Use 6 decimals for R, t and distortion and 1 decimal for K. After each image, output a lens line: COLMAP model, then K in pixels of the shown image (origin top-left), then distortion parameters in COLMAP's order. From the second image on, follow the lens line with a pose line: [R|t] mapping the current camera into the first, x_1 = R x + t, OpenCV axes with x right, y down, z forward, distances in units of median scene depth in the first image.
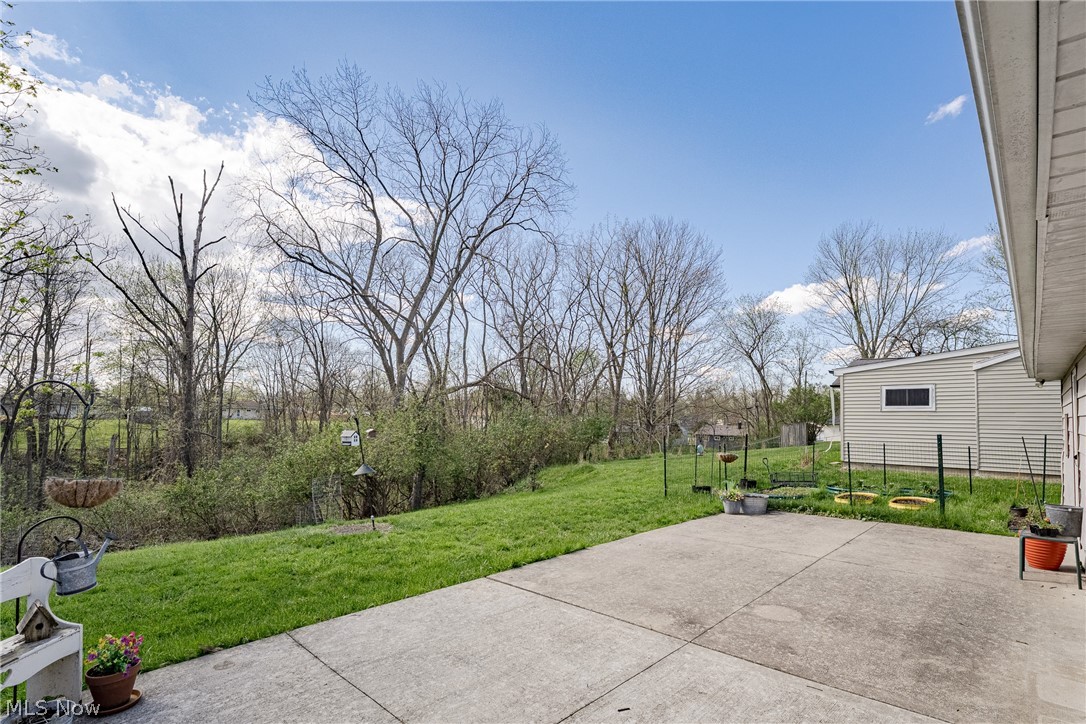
lens RADIAL K [[491.6, 0, 548.0], [0, 491.6, 363.3], [0, 0, 1]] dist [-0.000466, -0.000282]
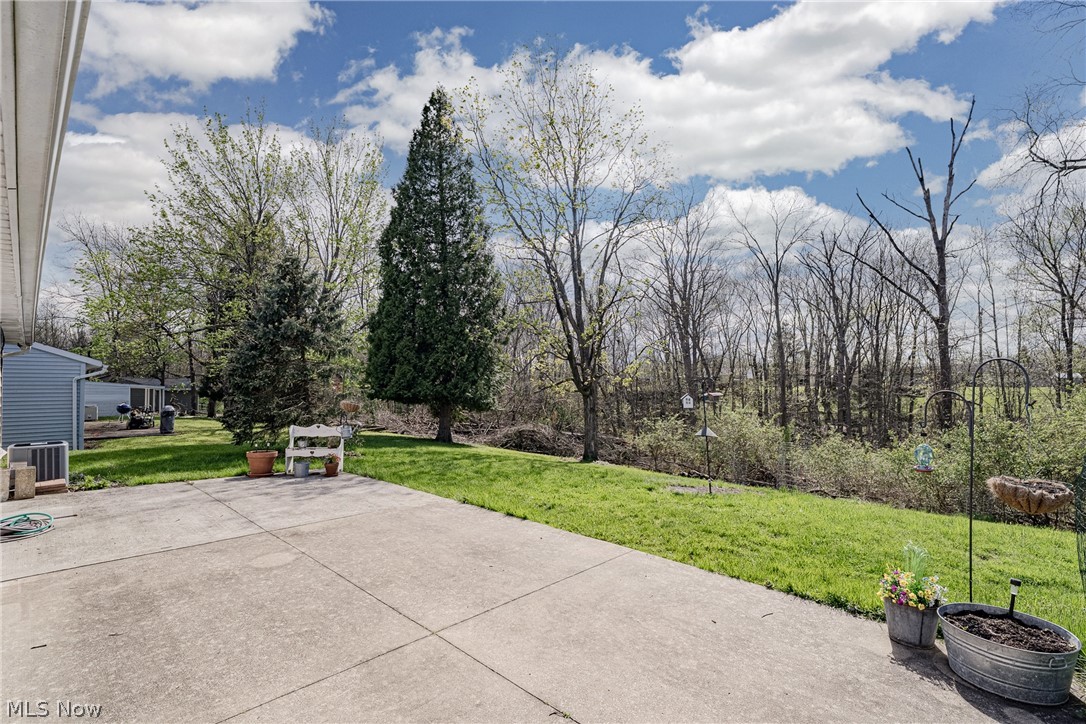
lens RADIAL K [[491.6, 0, 550.7], [0, 491.6, 369.2], [0, 0, 1]] dist [-0.000466, -0.000282]
pose [[0.020917, -0.039620, -0.998996, 1.247959], [0.114889, 0.992690, -0.036964, 0.162179], [0.993158, -0.114000, 0.025316, 1.290910]]
